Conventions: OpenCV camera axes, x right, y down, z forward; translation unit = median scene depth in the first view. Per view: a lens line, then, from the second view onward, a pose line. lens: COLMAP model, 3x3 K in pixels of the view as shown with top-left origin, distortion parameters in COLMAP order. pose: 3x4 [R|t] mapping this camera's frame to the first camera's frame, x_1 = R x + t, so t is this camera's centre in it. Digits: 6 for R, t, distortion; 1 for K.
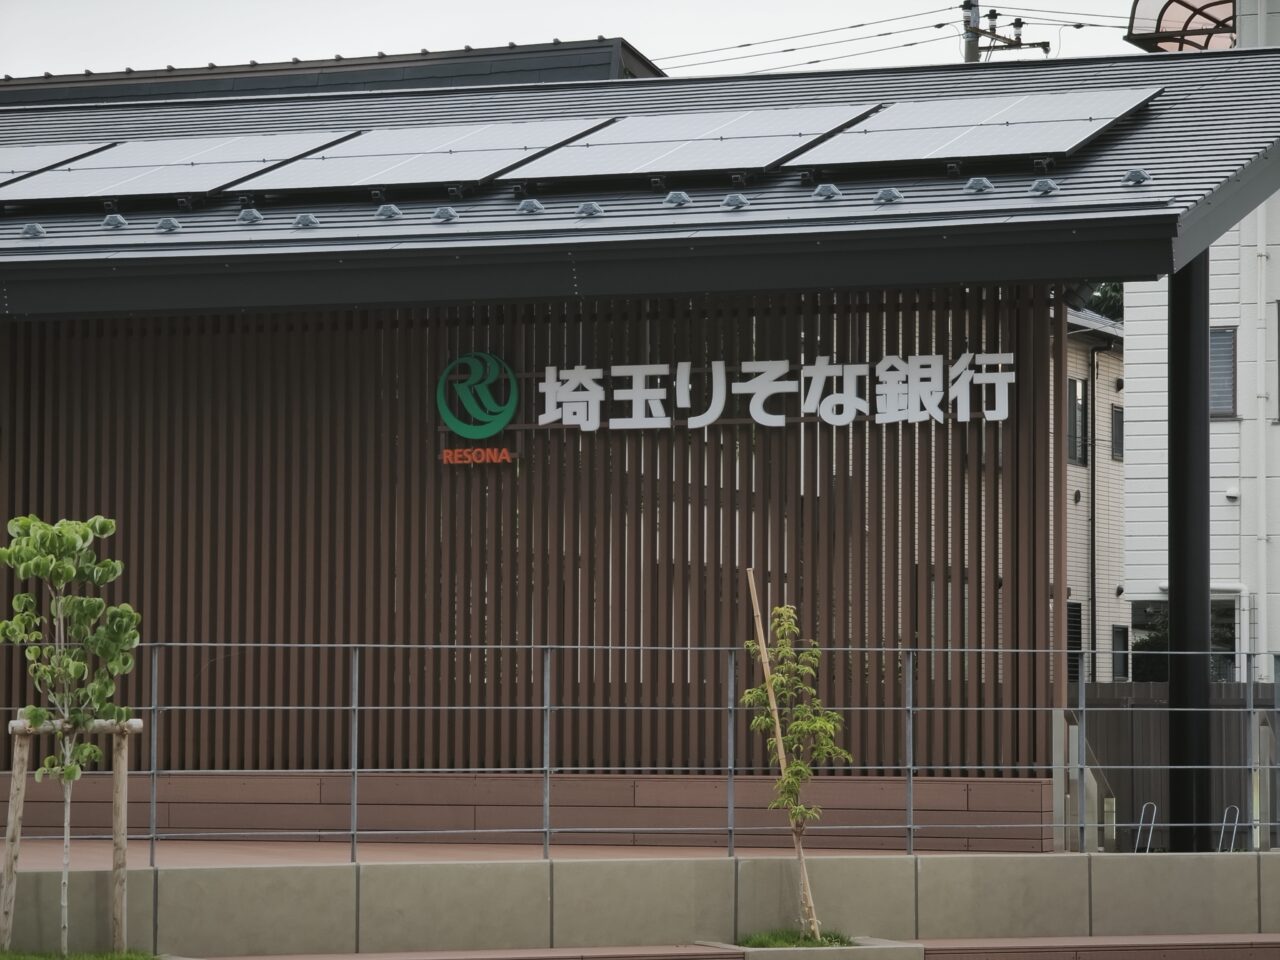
lens RADIAL K [[4168.9, 0, 729.9], [0, 4168.9, 478.8], [0, 0, 1]] dist [0.529489, -5.697572]
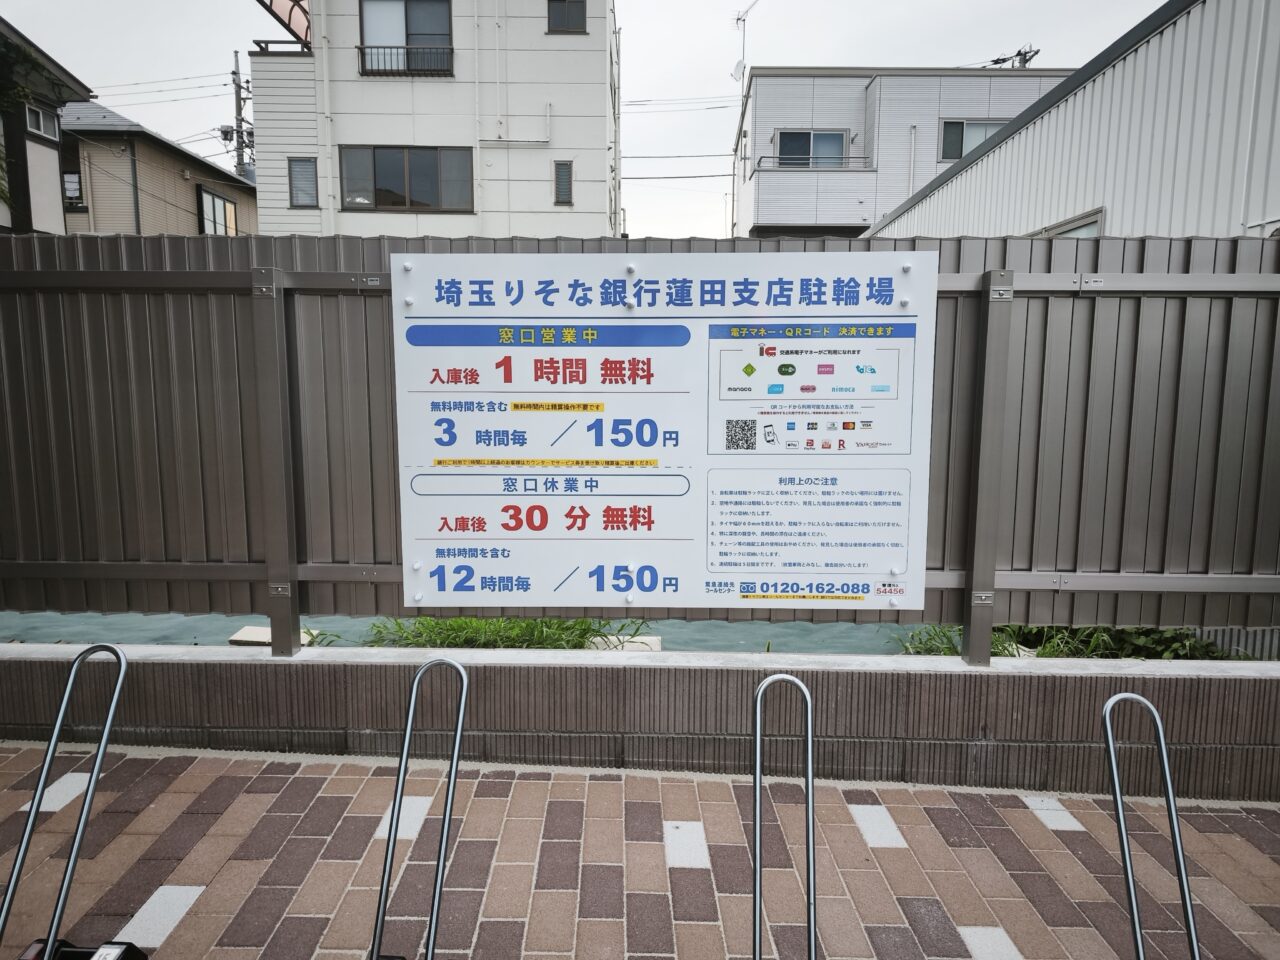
lens RADIAL K [[849.2, 0, 657.3], [0, 849.2, 485.0], [0, 0, 1]] dist [0.005717, 0.000195]
pose [[0.917871, -0.048221, 0.393938, 0.189401], [-0.025491, 0.983379, 0.179767, 0.065529], [-0.396058, -0.175045, 0.901386, 1.043134]]
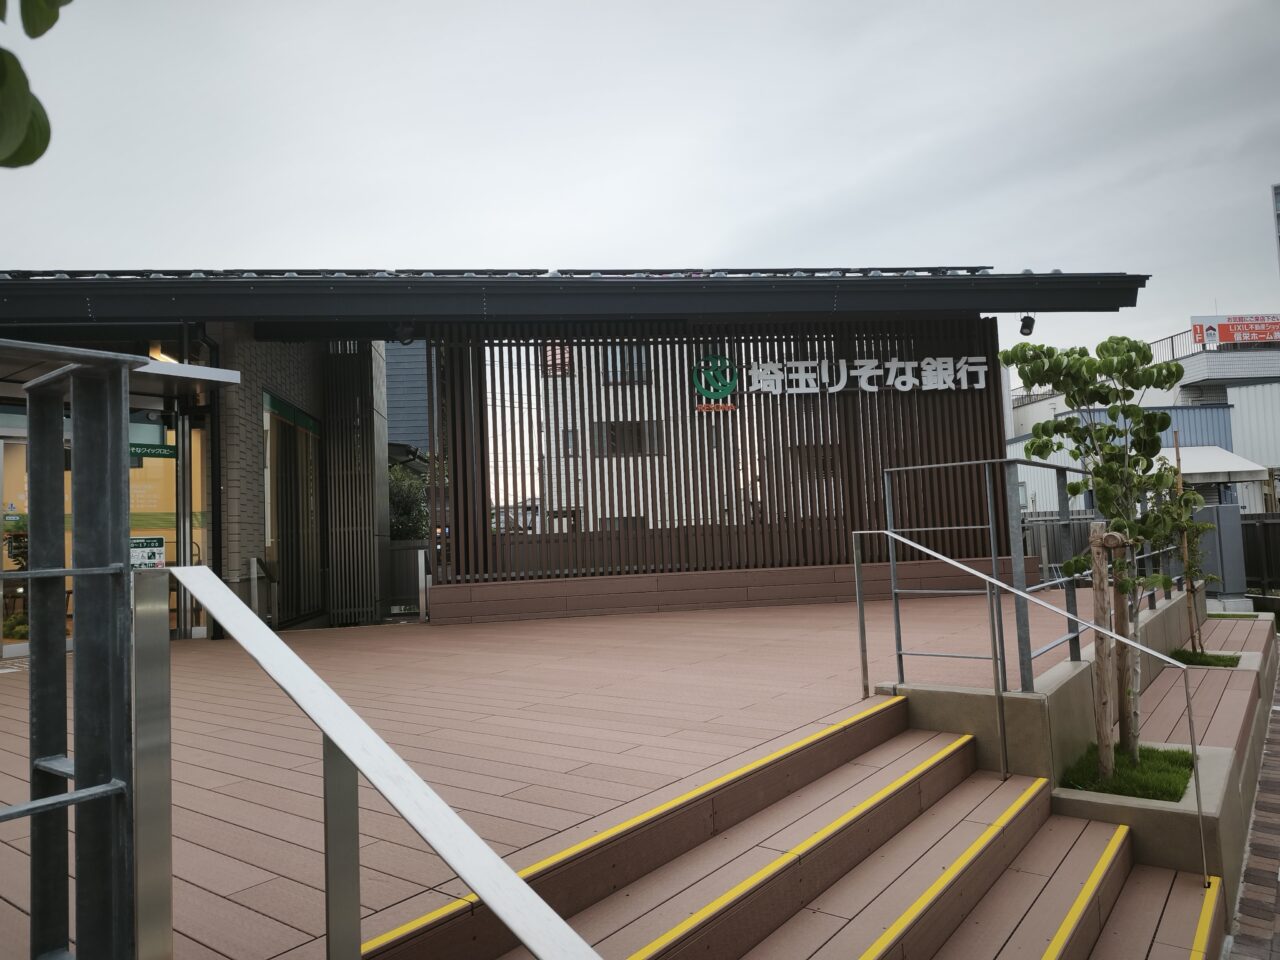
lens RADIAL K [[859.7, 0, 640.0], [0, 859.7, 515.8], [0, 0, 1]] dist [0.004575, 0.000672]
pose [[0.884183, -0.029319, 0.466219, -0.289785], [0.023142, 0.999552, 0.018970, 0.037754], [-0.466567, -0.005984, 0.884466, 0.687106]]
